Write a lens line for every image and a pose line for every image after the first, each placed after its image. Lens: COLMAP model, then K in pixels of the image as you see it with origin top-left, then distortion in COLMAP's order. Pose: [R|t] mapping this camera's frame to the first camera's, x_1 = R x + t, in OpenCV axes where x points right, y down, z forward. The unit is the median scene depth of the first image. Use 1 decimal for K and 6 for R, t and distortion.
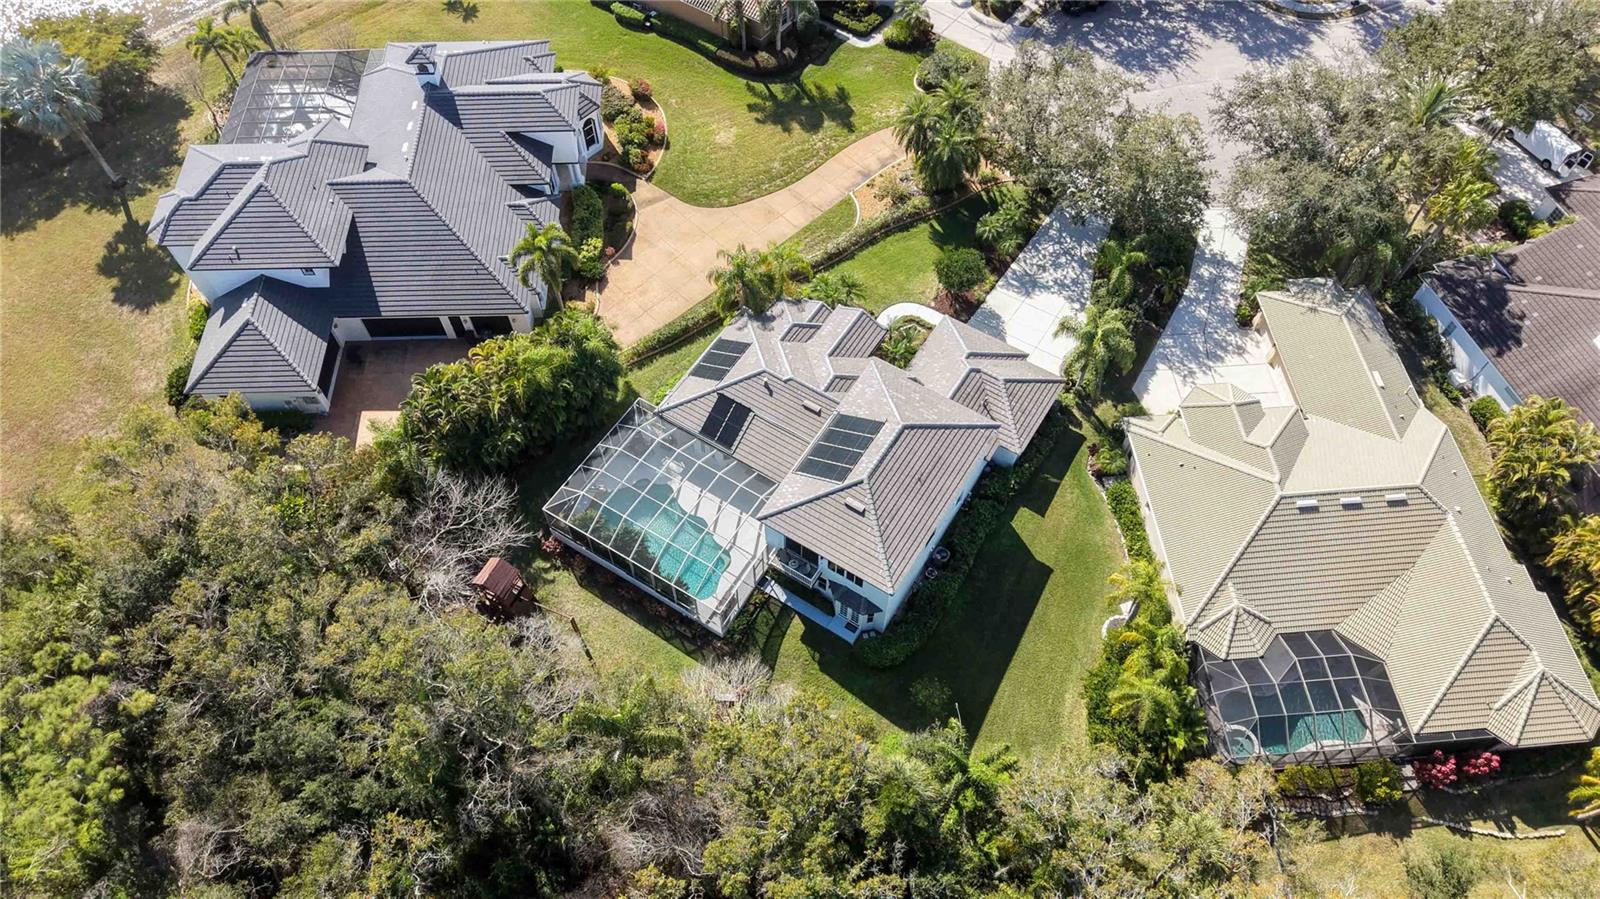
lens RADIAL K [[1056.6, 0, 803.7], [0, 1056.6, 457.3], [0, 0, 1]] dist [0.018476, -0.005635]
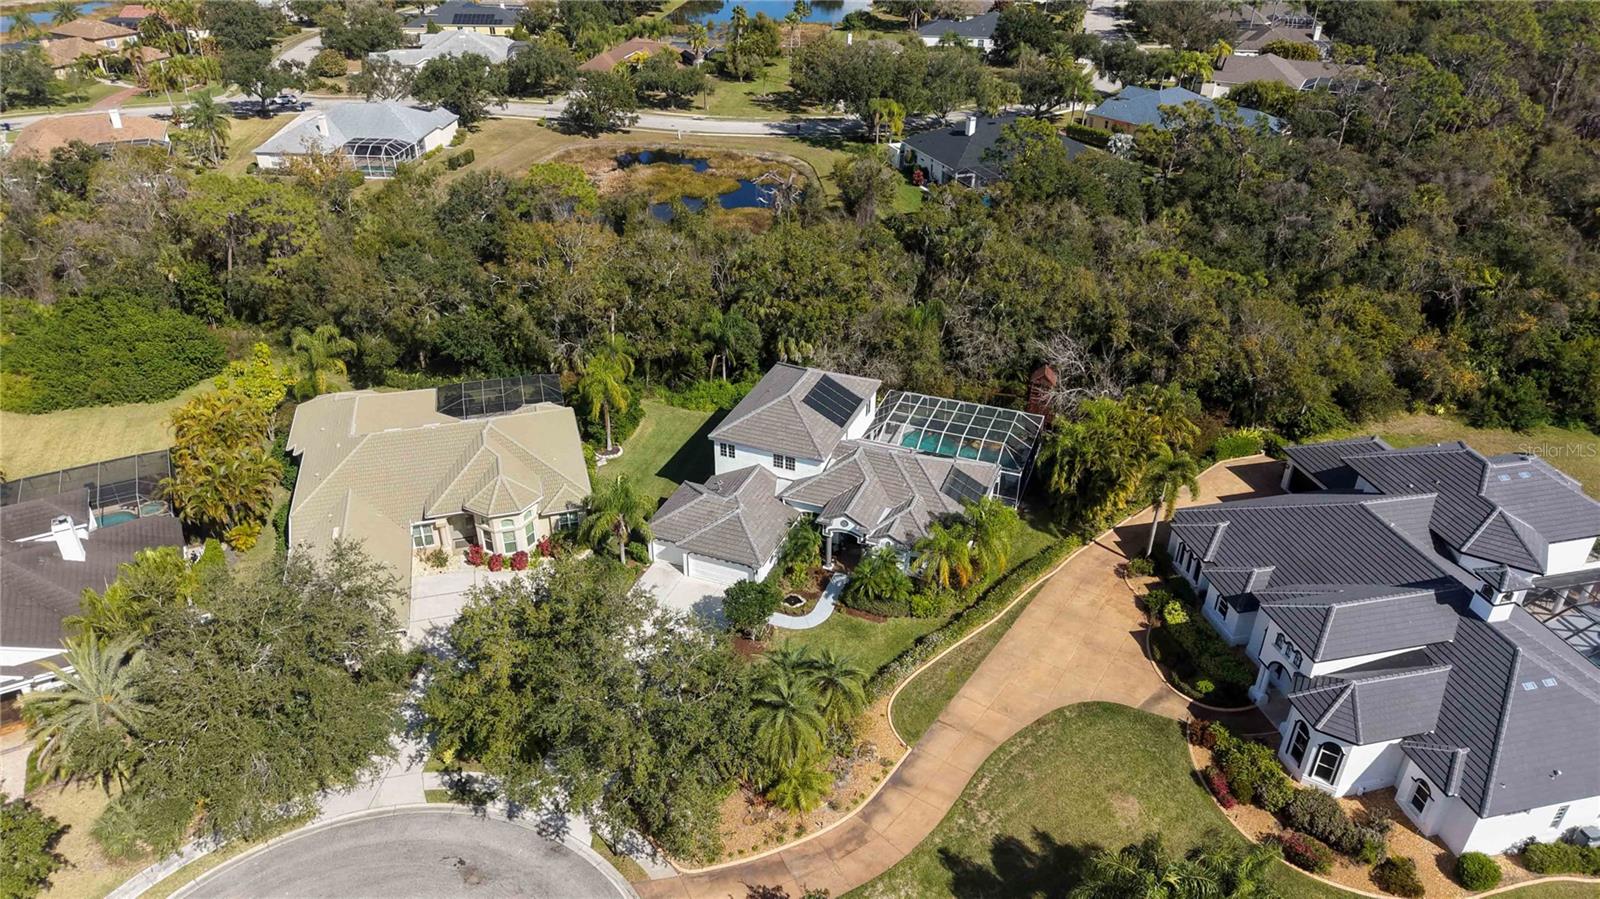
lens RADIAL K [[1073.8, 0, 800.0], [0, 1073.8, 449.5], [0, 0, 1]] dist [0.019598, -0.005522]
pose [[-0.982139, 0.081283, -0.169695, 0.267264], [-0.168565, 0.020623, 0.985475, -1.140005], [0.083602, 0.996478, -0.006554, 0.948999]]
